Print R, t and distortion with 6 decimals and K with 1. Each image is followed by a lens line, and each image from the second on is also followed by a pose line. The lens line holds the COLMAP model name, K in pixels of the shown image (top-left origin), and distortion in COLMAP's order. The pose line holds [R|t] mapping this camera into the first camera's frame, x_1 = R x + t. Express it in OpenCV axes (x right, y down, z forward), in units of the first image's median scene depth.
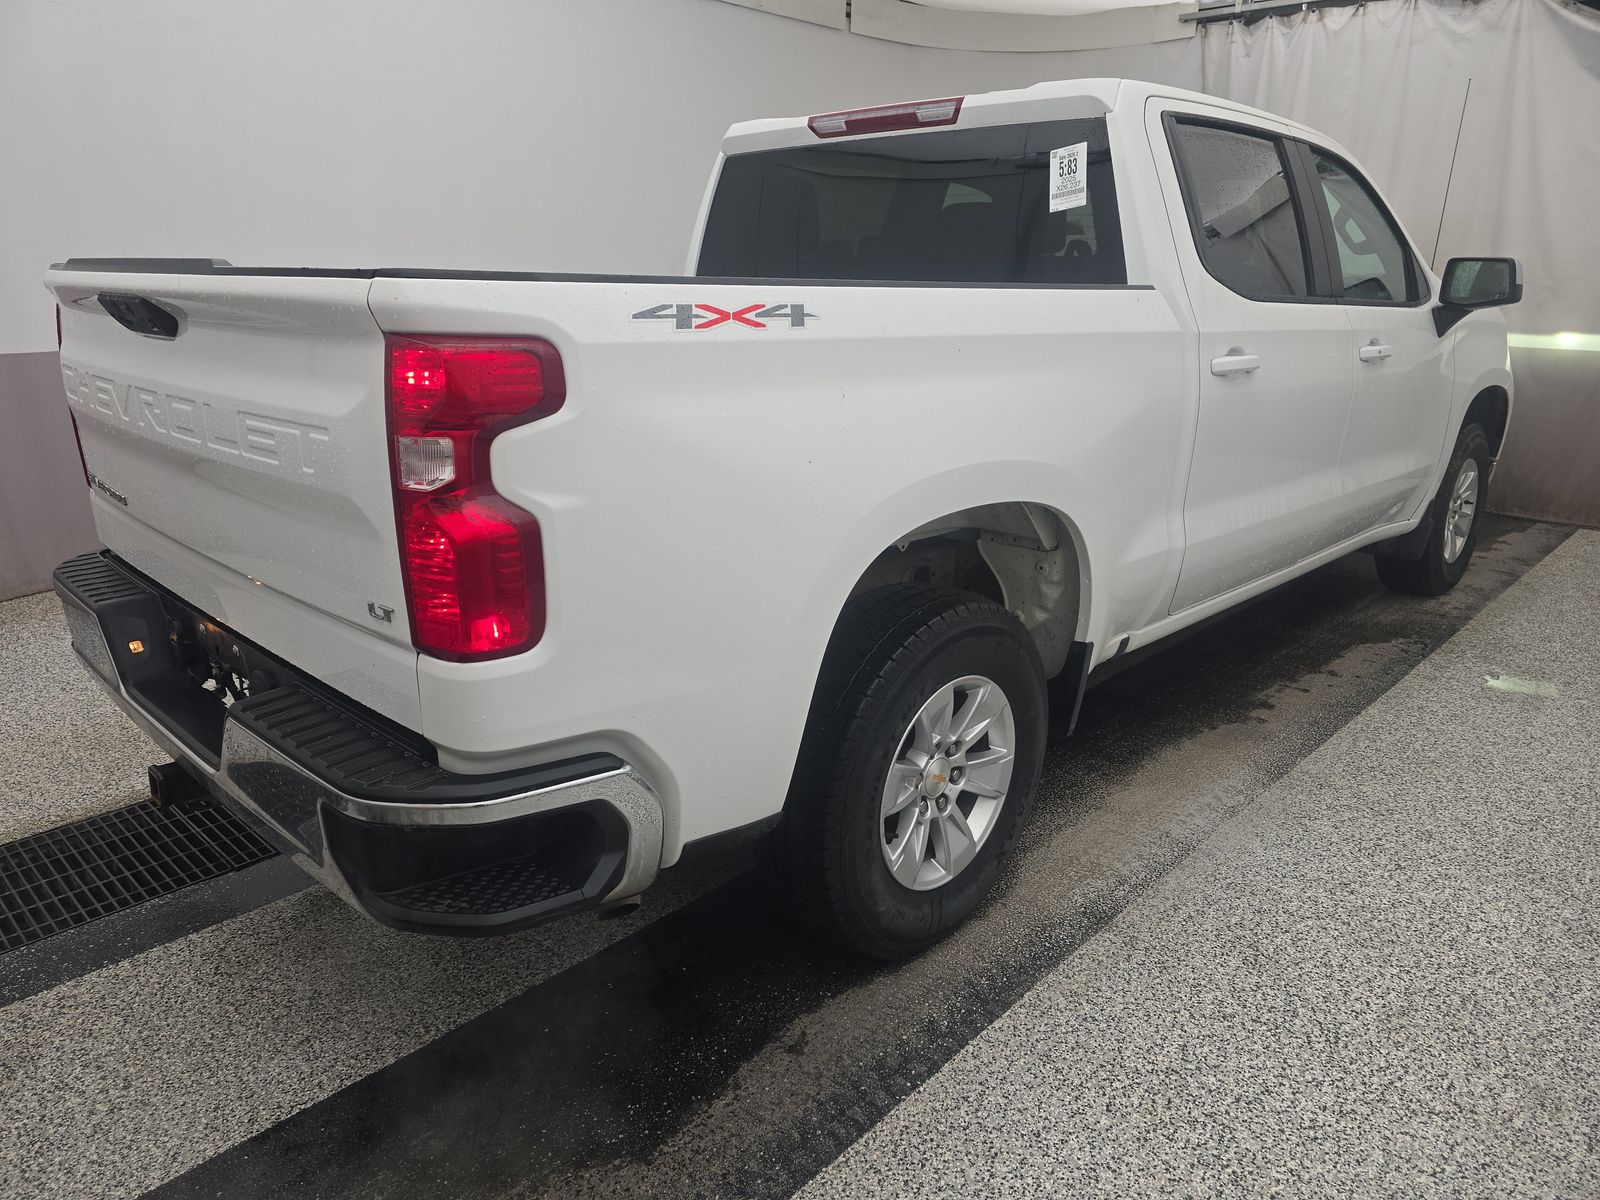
lens RADIAL K [[1087.8, 0, 795.9], [0, 1087.8, 601.8], [0, 0, 1]] dist [0.002927, -0.002330]
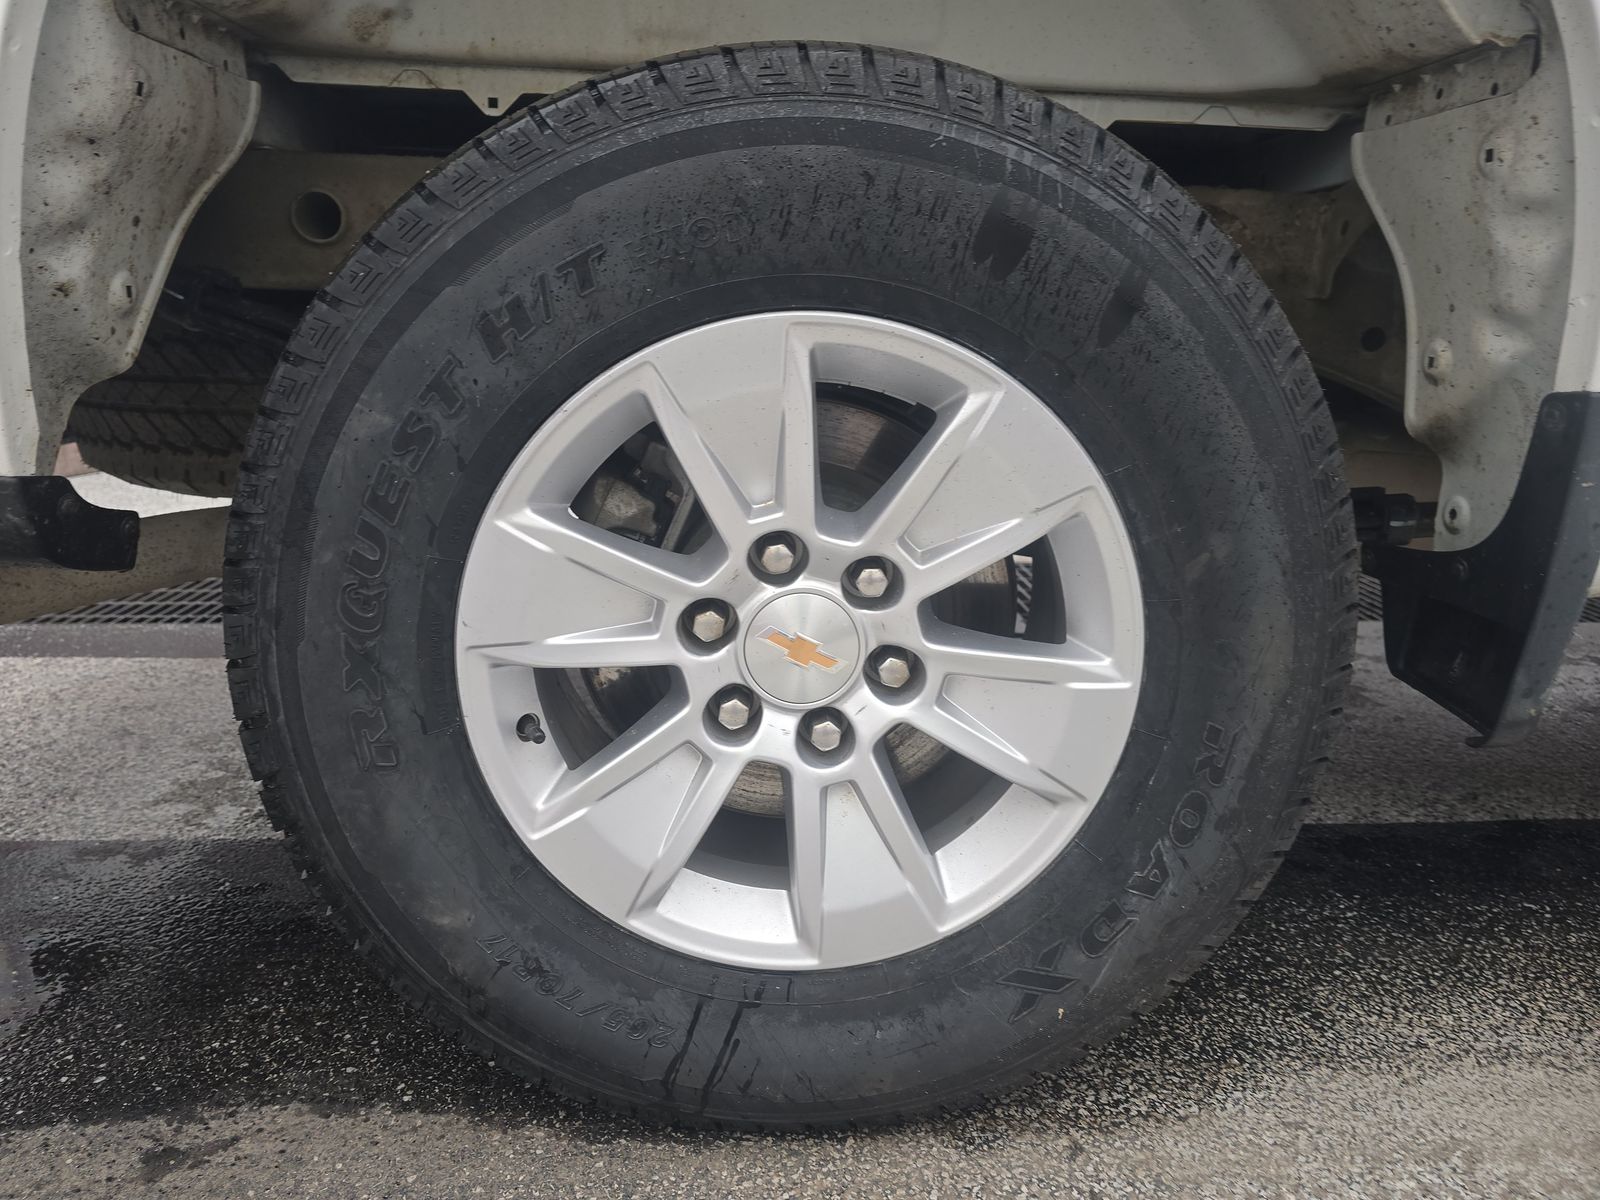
lens RADIAL K [[1087.8, 0, 795.9], [0, 1087.8, 601.8], [0, 0, 1]] dist [0.002927, -0.002330]
pose [[0.725845, 0.182038, -0.663334, 0.469262], [-0.213420, 0.976354, 0.034408, 0.183408], [0.653912, 0.116594, 0.747532, 1.005313]]
